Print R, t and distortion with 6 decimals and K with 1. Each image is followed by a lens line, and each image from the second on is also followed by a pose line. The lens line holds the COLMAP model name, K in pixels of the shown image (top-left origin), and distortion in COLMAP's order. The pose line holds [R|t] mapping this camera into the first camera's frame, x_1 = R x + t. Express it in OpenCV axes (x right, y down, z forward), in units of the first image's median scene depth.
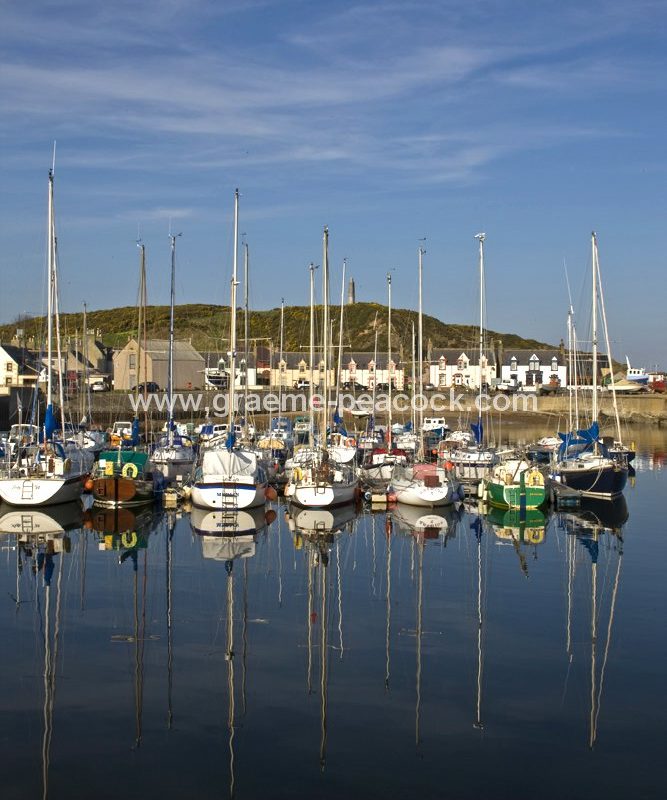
lens RADIAL K [[1251.3, 0, 333.1], [0, 1251.3, 307.3], [0, 0, 1]] dist [-0.062500, 0.000000]
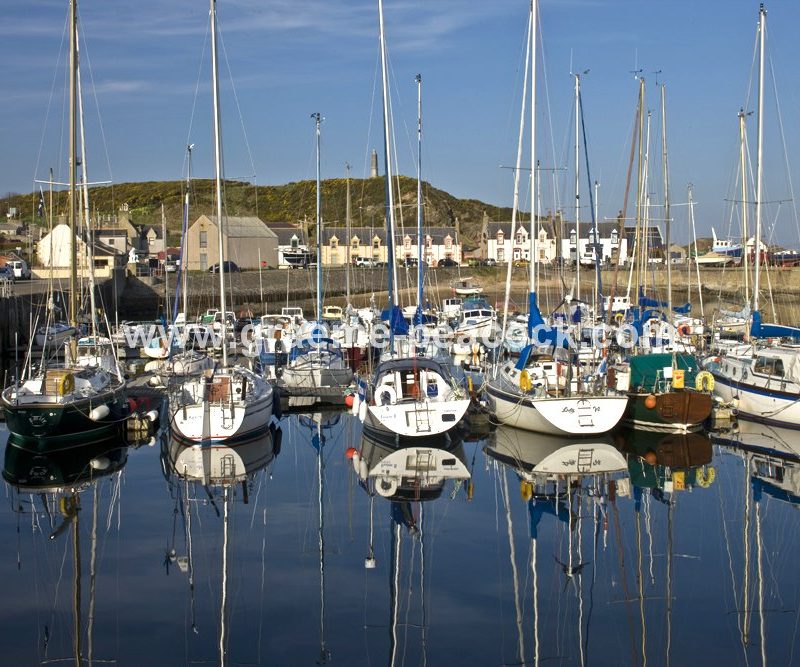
lens RADIAL K [[1251.3, 0, 388.0], [0, 1251.3, 256.6], [0, 0, 1]] dist [-0.062500, 0.000000]
pose [[0.995046, -0.013754, 0.098462, -0.091040], [0.007985, 0.998241, 0.058744, 0.002979], [-0.099097, -0.057667, 0.993405, 0.065085]]
